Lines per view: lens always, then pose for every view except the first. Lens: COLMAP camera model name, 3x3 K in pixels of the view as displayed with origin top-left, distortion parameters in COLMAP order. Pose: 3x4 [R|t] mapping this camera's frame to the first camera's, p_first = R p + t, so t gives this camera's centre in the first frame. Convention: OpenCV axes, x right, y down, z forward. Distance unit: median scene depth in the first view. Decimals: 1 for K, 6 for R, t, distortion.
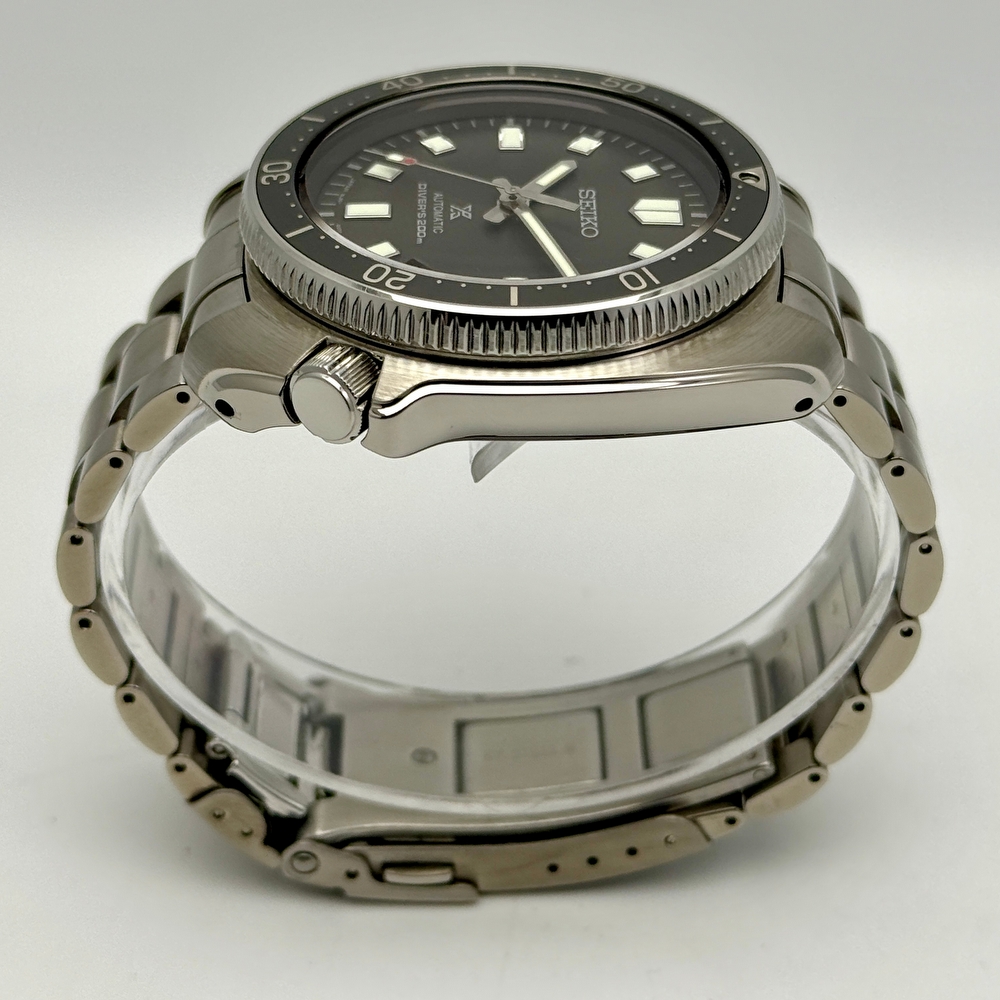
lens RADIAL K [[3158.7, 0, 500.0], [0, 3158.7, 500.0], [0, 0, 1]] dist [0.627413, 0.308555]
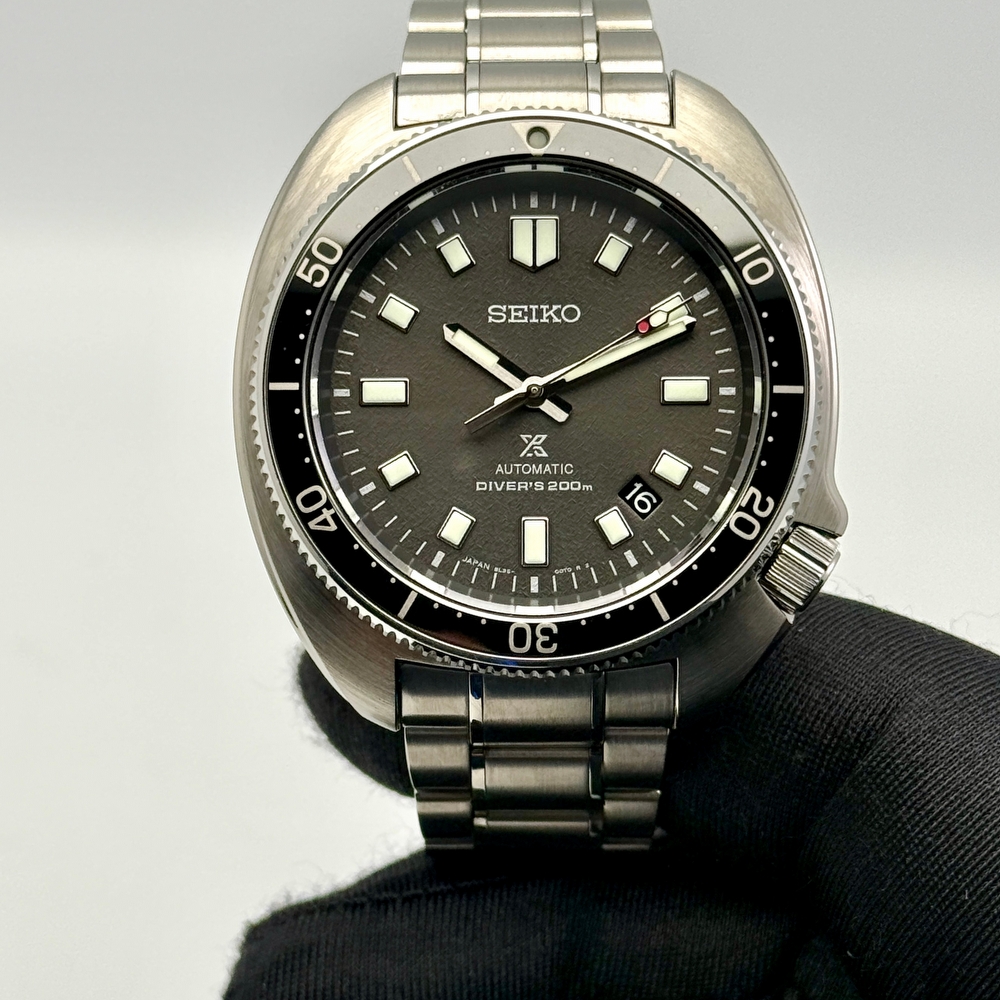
lens RADIAL K [[3158.7, 0, 500.0], [0, 3158.7, 500.0], [0, 0, 1]] dist [0.627413, 0.308555]
pose [[0.007416, -0.999452, 0.032249, -0.059917], [0.585001, 0.030491, 0.810459, -0.875305], [-0.810999, 0.012855, 0.584907, 0.447126]]
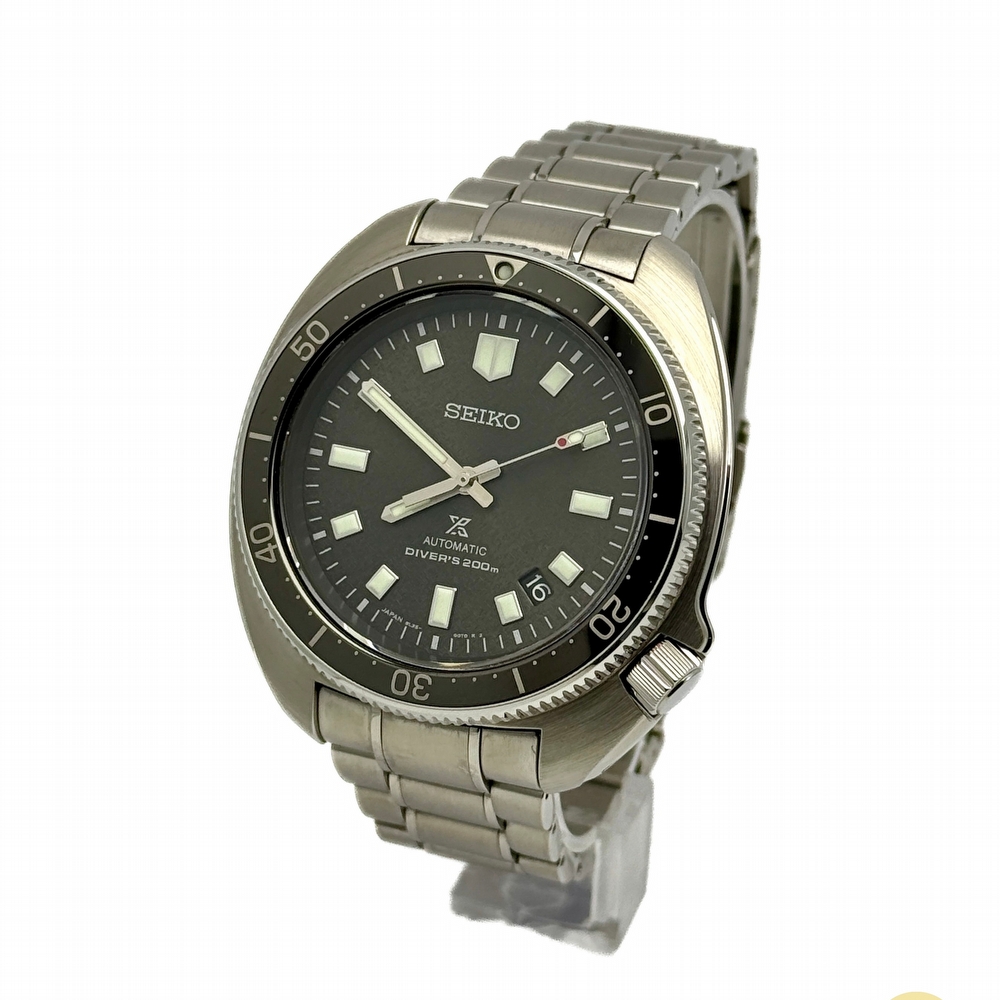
lens RADIAL K [[3158.7, 0, 500.0], [0, 3158.7, 500.0], [0, 0, 1]] dist [0.627413, 0.308555]
pose [[0.210717, -0.976942, 0.034397, -0.038864], [0.756010, 0.185169, 0.627823, -0.789148], [-0.619716, -0.106288, 0.777596, 0.115989]]
